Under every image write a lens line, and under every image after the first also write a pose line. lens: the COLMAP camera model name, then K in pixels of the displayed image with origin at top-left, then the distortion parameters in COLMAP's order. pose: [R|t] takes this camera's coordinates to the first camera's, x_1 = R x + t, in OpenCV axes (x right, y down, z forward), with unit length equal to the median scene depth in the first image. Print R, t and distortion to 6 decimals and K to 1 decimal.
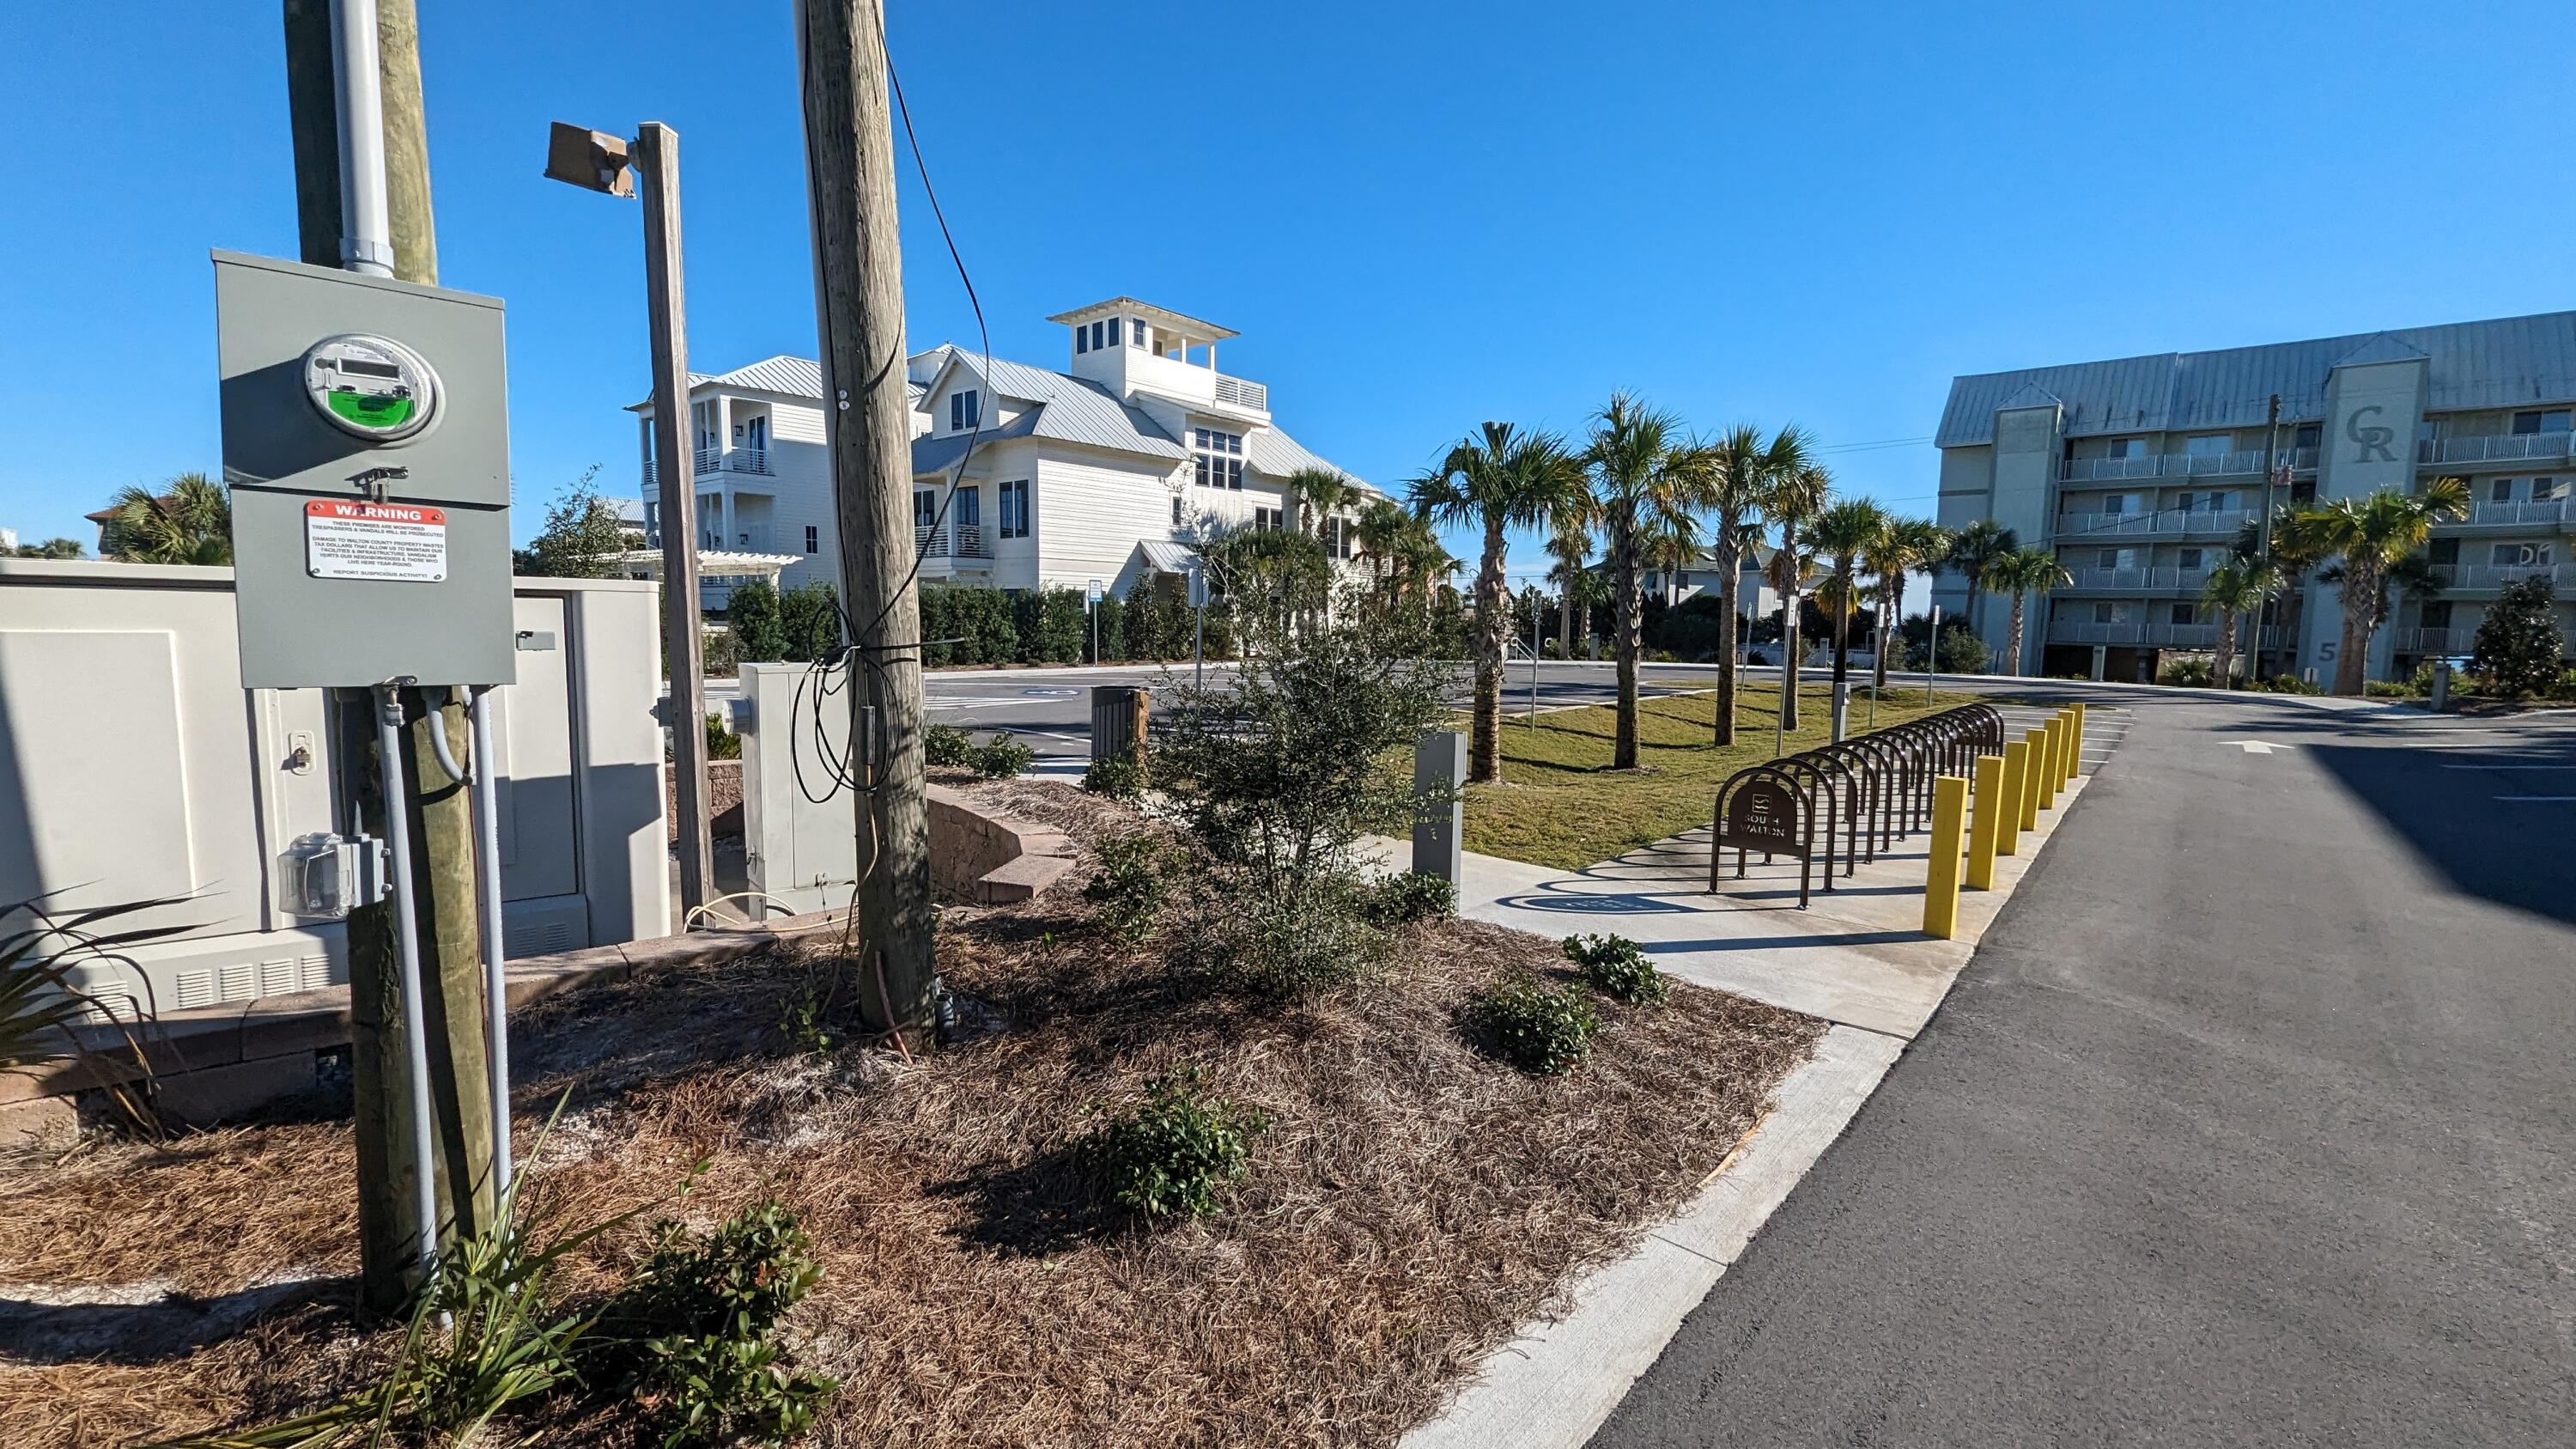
lens RADIAL K [[1062.5, 0, 1294.6], [0, 1062.5, 728.6], [0, 0, 1]] dist [-0.001274, -0.000114]
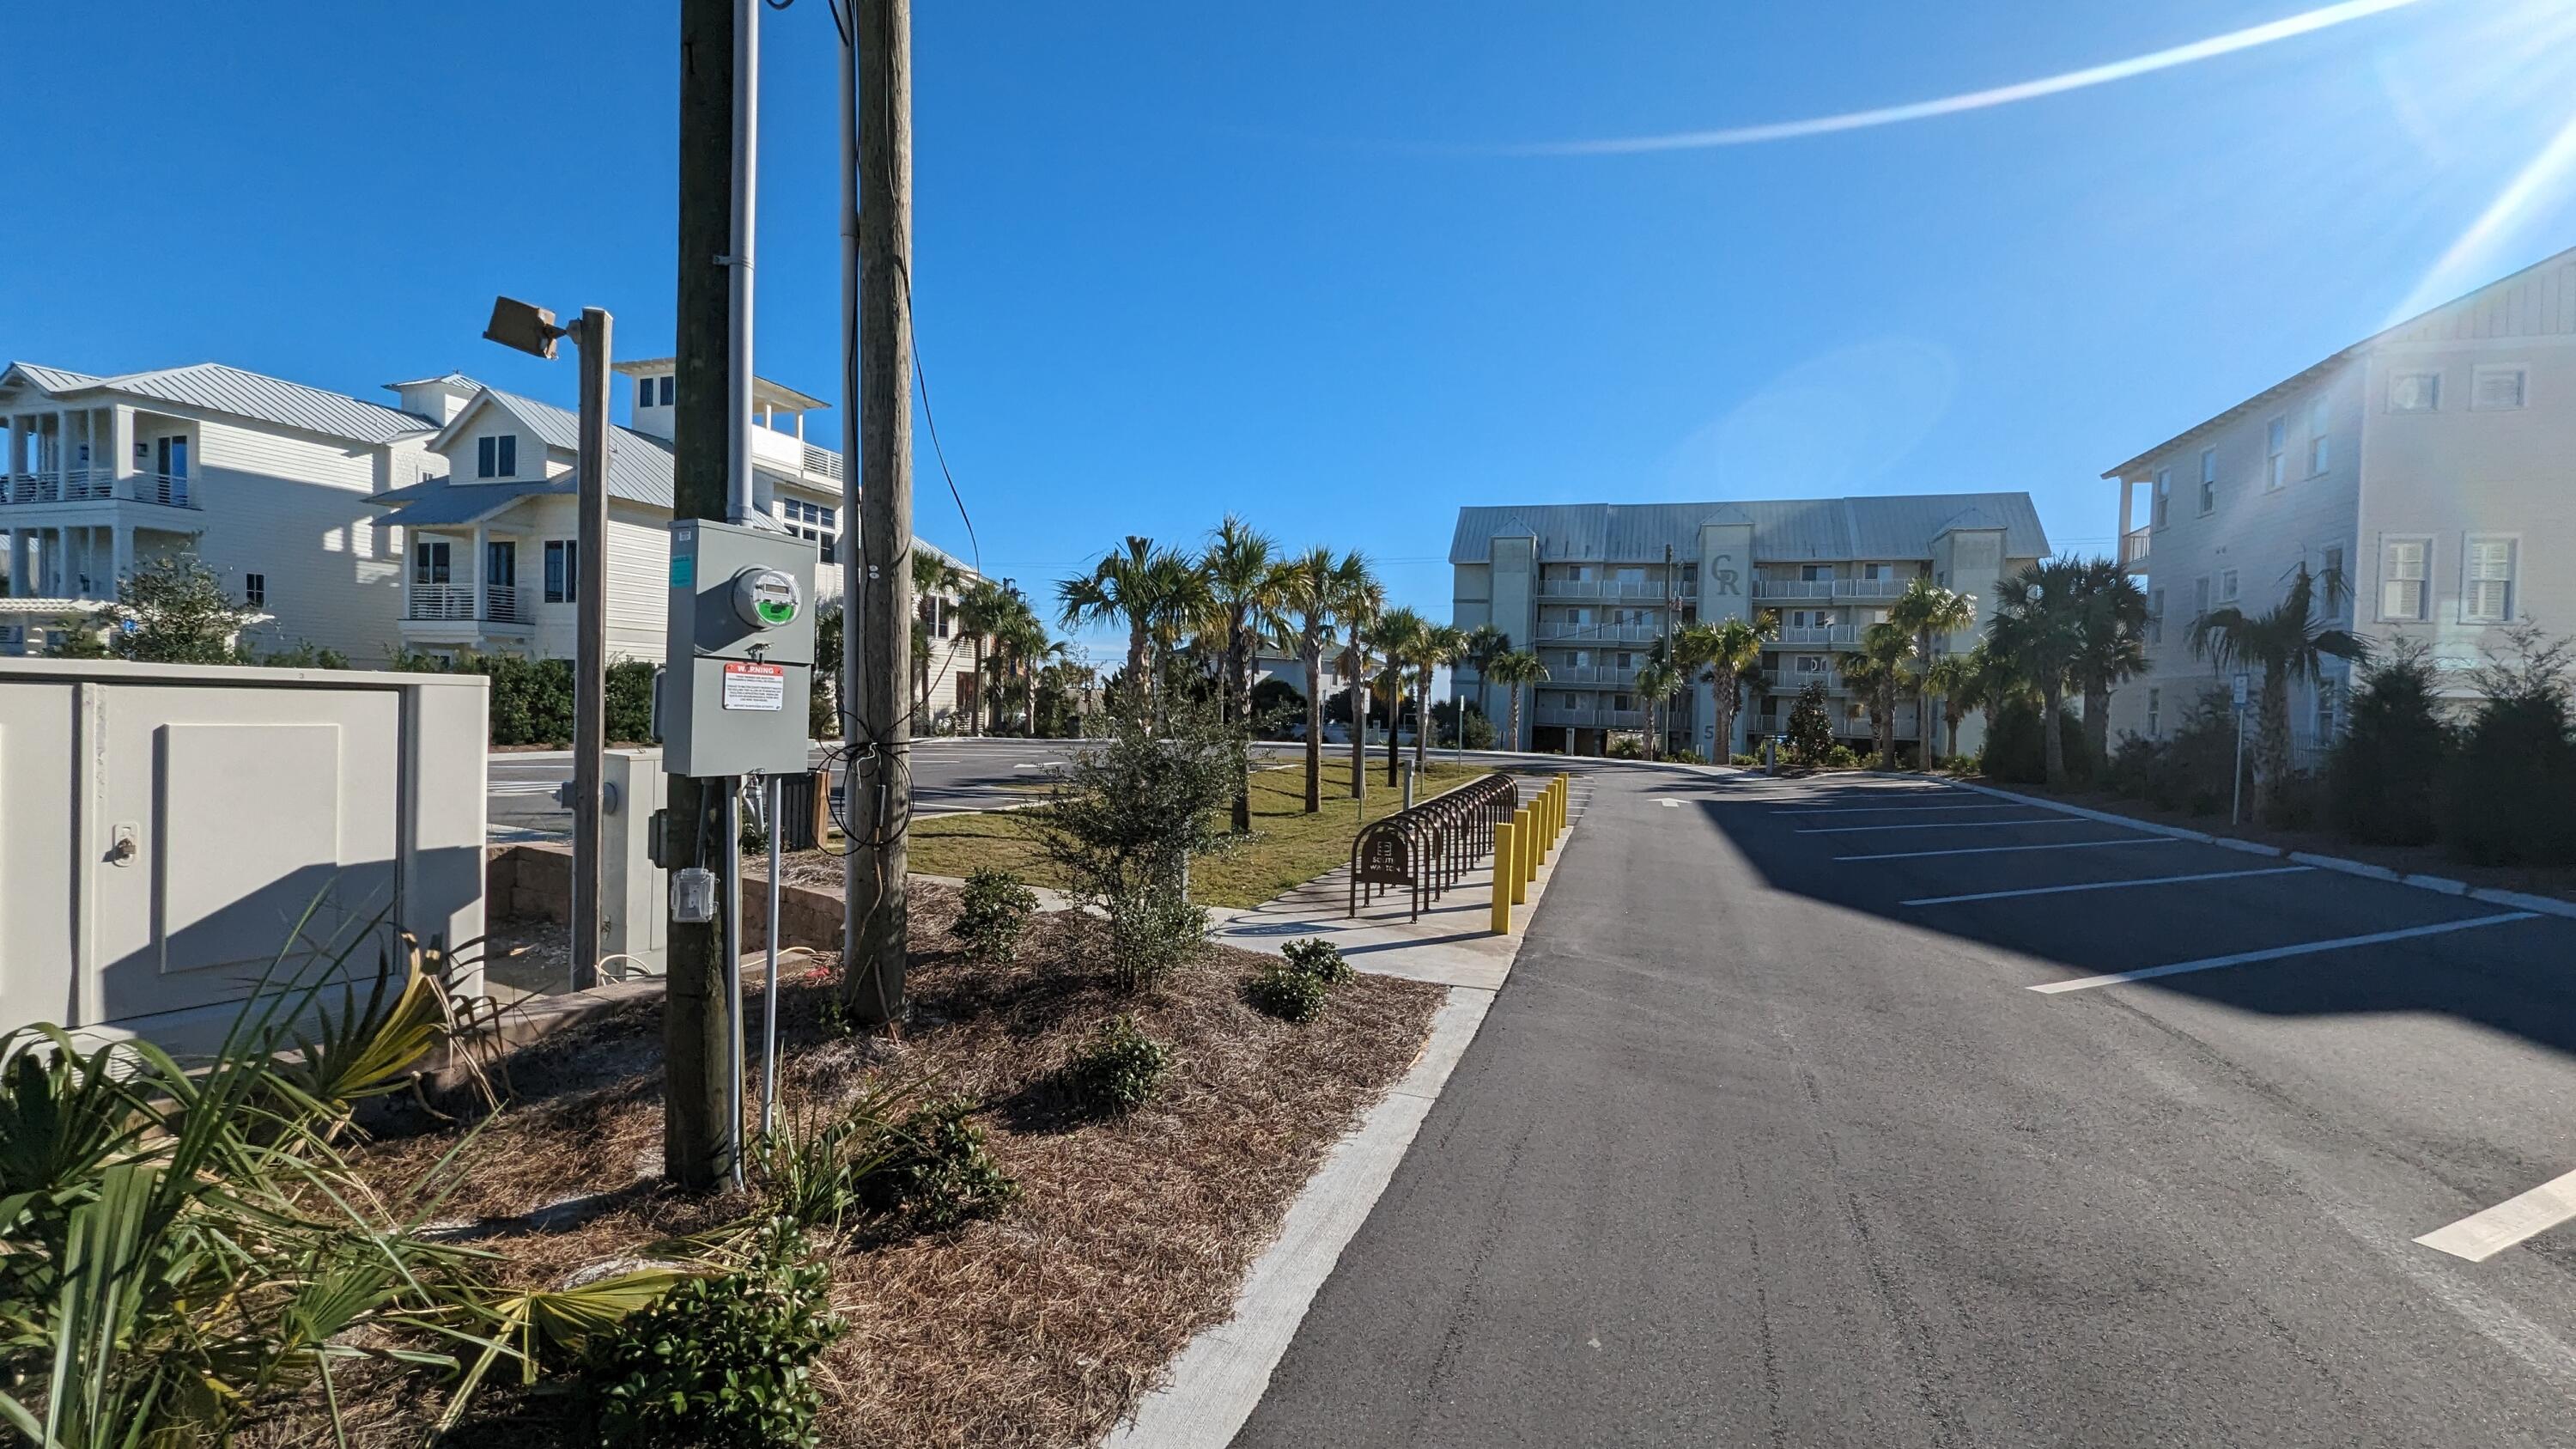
lens RADIAL K [[1062.5, 0, 1285.9], [0, 1062.5, 730.4], [0, 0, 1]] dist [-0.001274, -0.000114]
pose [[0.925033, 0.002568, 0.379878, -0.100267], [0.024311, 0.997527, -0.065941, 0.002792], [-0.379108, 0.070233, 0.922683, -0.115457]]
